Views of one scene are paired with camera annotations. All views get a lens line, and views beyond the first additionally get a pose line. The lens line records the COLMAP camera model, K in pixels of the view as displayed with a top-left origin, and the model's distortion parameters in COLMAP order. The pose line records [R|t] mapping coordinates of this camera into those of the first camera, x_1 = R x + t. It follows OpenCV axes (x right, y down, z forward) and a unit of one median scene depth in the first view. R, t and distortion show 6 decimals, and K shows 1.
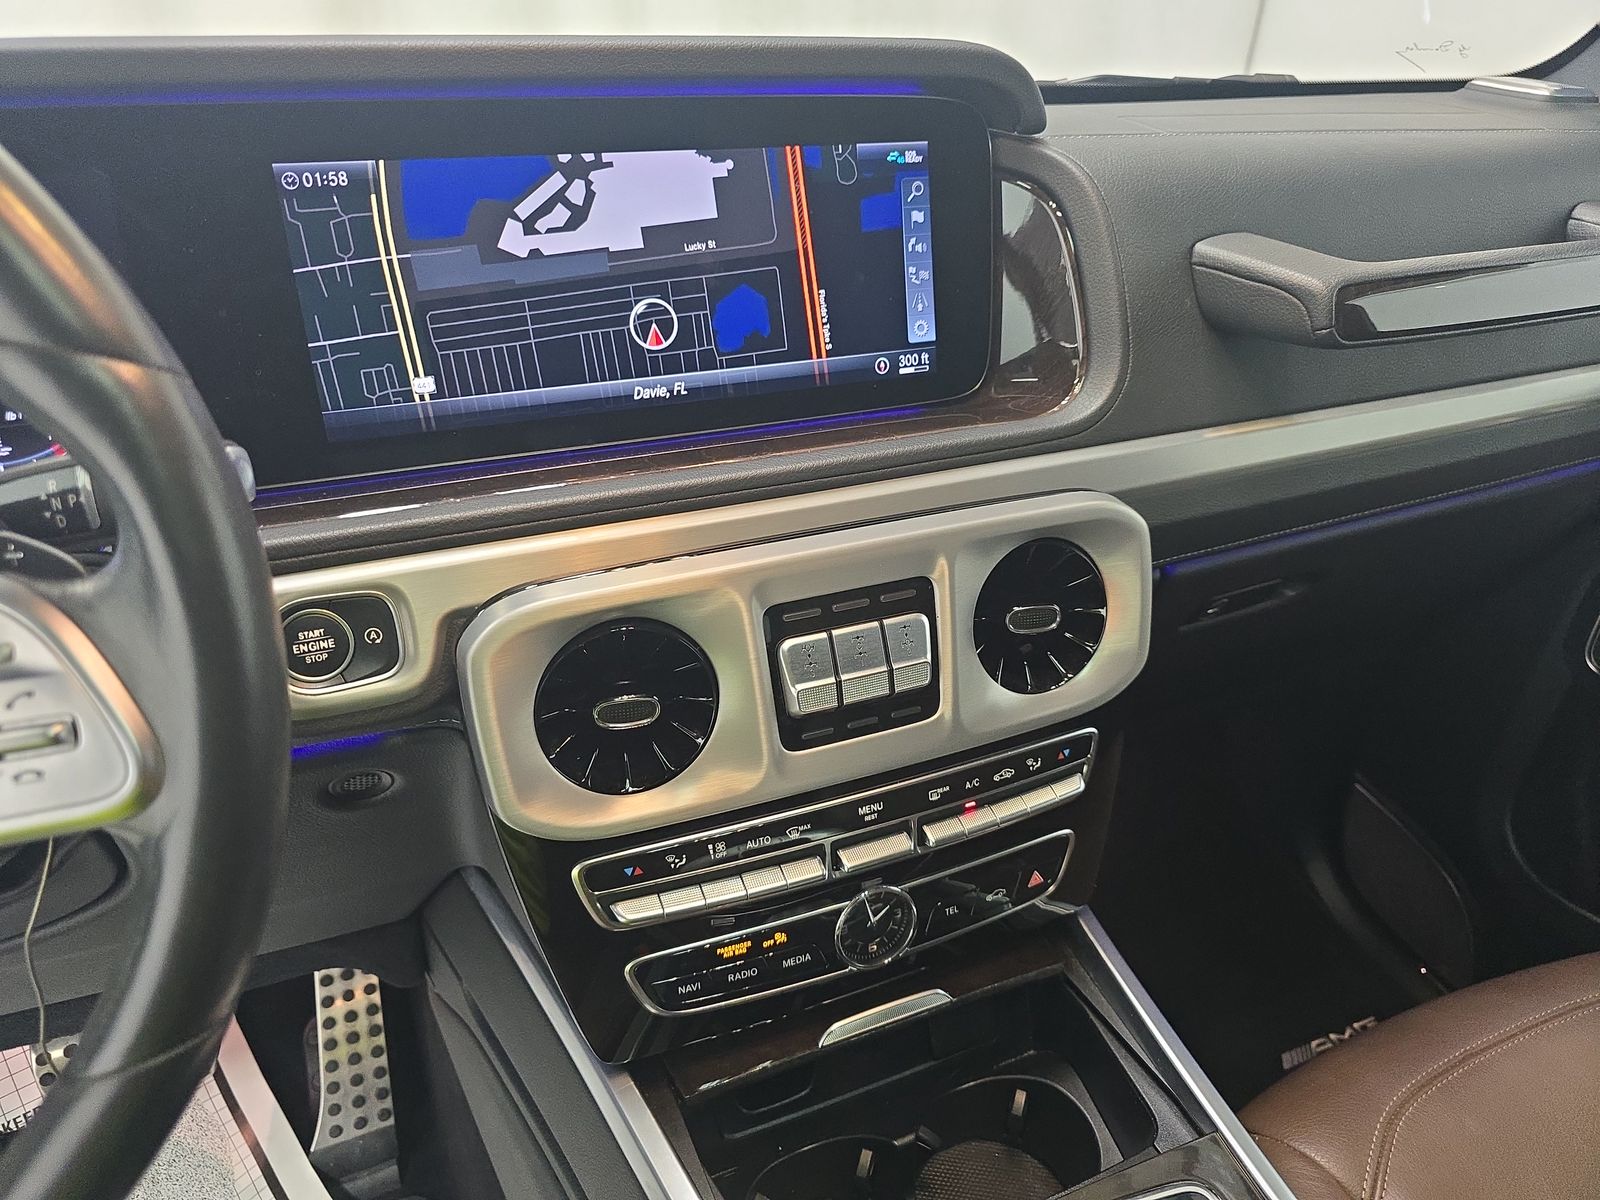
lens RADIAL K [[1092.0, 0, 795.6], [0, 1092.0, 588.7], [0, 0, 1]] dist [0.043584, -0.031836]
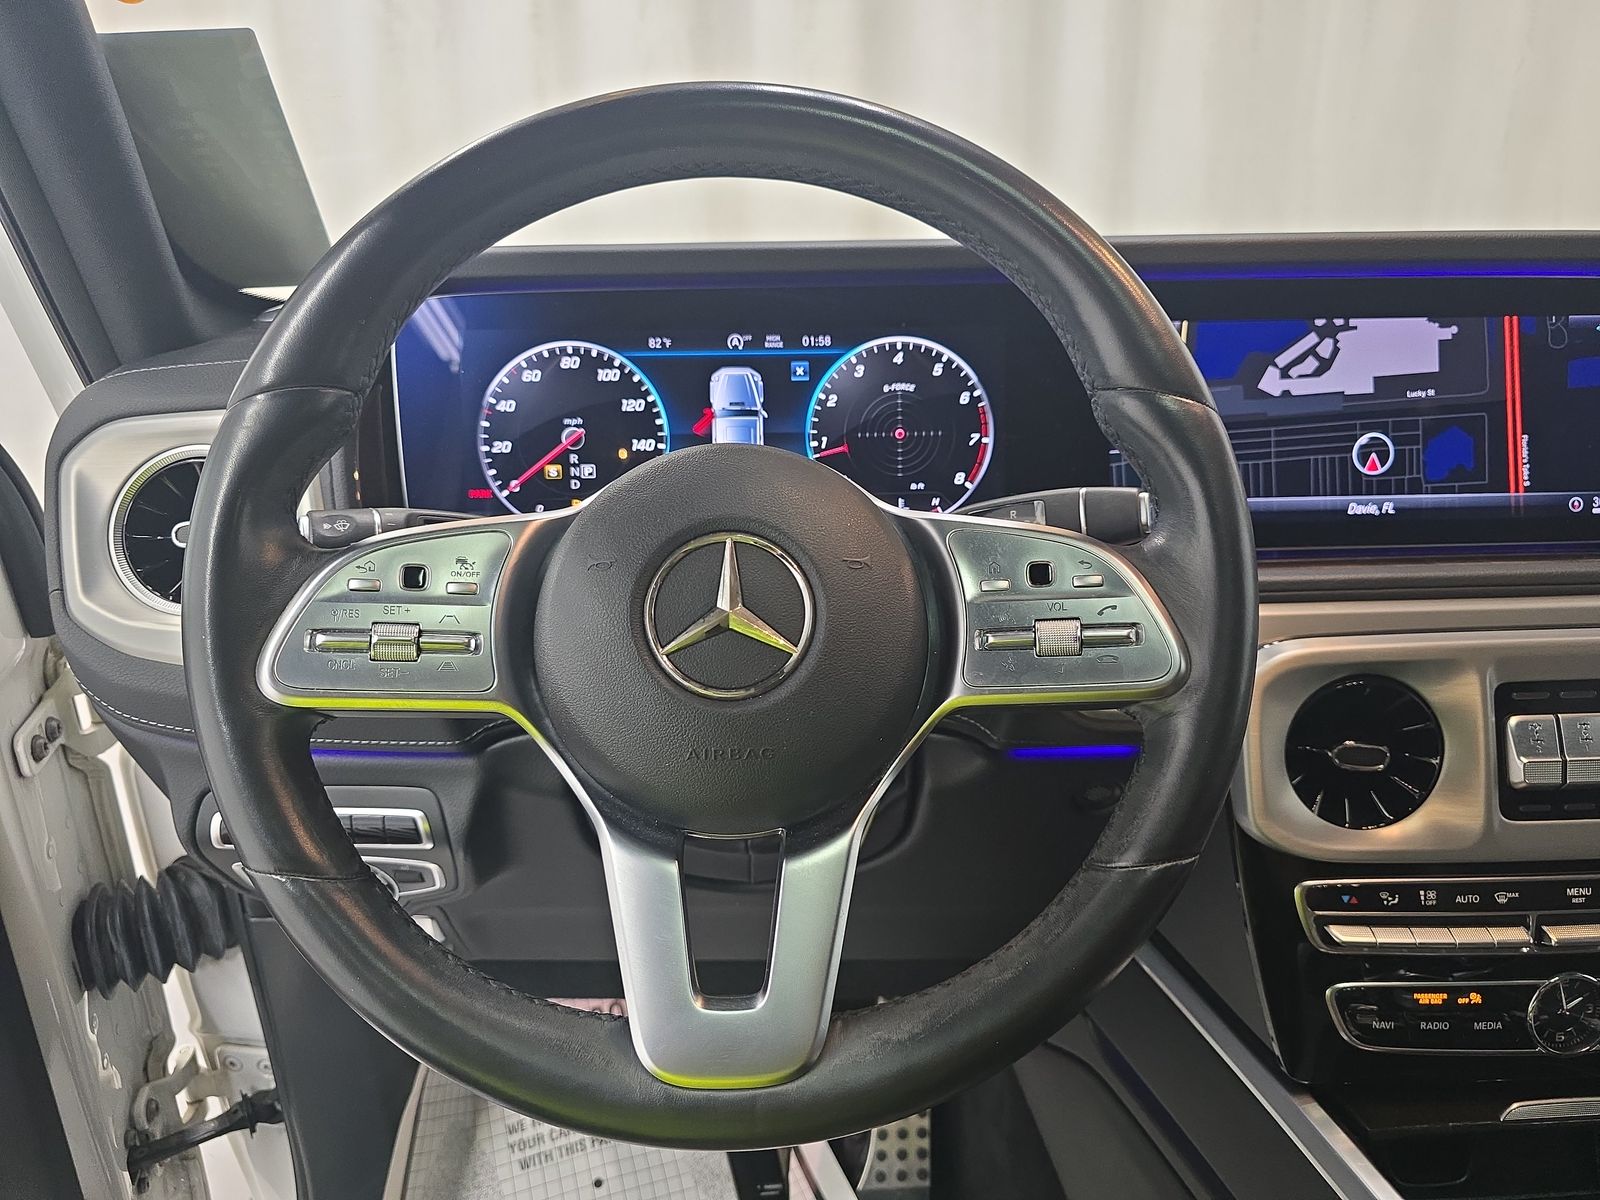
lens RADIAL K [[1092.0, 0, 804.0], [0, 1092.0, 605.7], [0, 0, 1]] dist [0.043584, -0.031836]
pose [[0.941009, 0.086162, -0.327228, -0.310040], [-0.144326, 0.976863, -0.157822, 0.205752], [0.306059, 0.195739, 0.931673, -0.292465]]
